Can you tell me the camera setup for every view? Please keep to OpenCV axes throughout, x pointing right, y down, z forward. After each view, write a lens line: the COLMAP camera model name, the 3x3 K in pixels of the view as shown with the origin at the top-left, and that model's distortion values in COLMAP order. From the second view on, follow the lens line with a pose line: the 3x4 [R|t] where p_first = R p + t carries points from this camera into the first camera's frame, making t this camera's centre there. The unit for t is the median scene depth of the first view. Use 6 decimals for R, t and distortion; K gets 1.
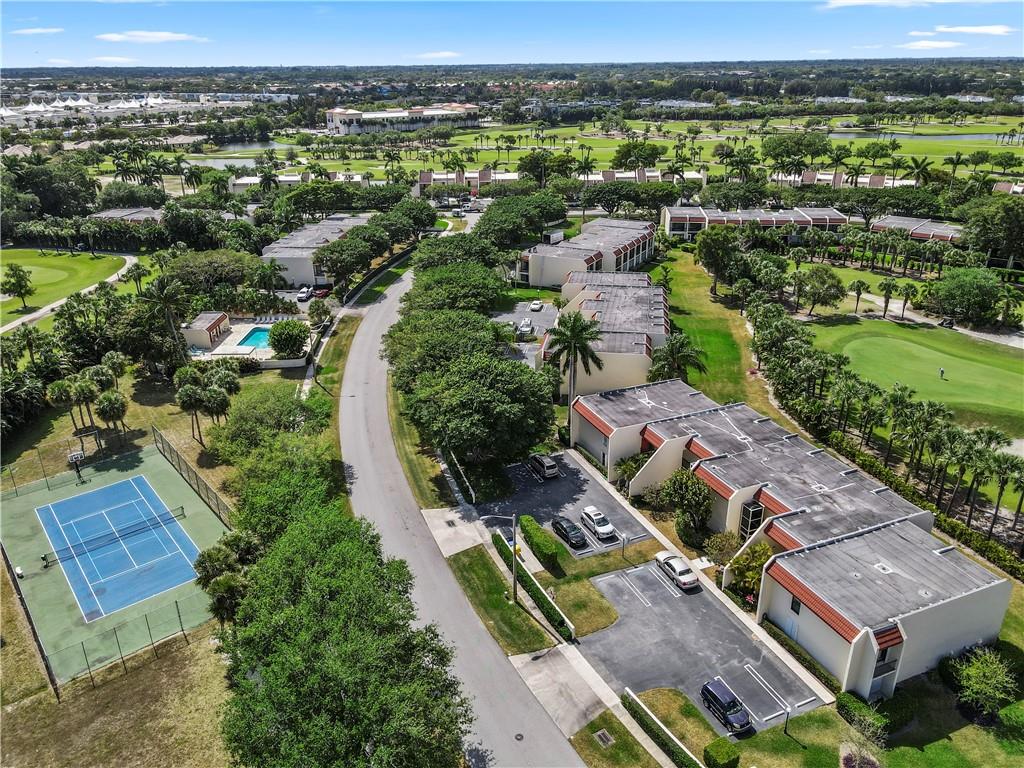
lens RADIAL K [[734.0, 0, 512.0], [0, 734.0, 384.0], [0, 0, 1]] dist [0.002157, -0.005455]
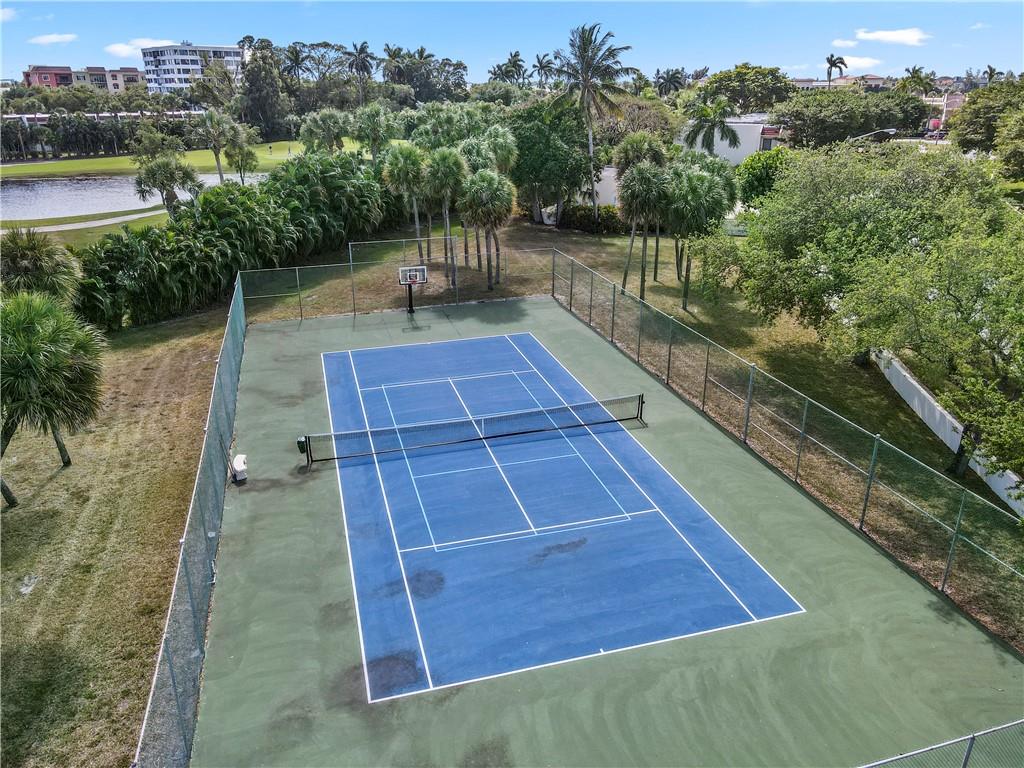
lens RADIAL K [[744.4, 0, 512.0], [0, 744.4, 384.0], [0, 0, 1]] dist [0.011106, 0.004184]
pose [[0.910354, 0.160981, -0.381235, -0.377438], [-0.166582, 0.985854, 0.018504, 0.169898], [0.378821, 0.046661, 0.924293, 0.645484]]
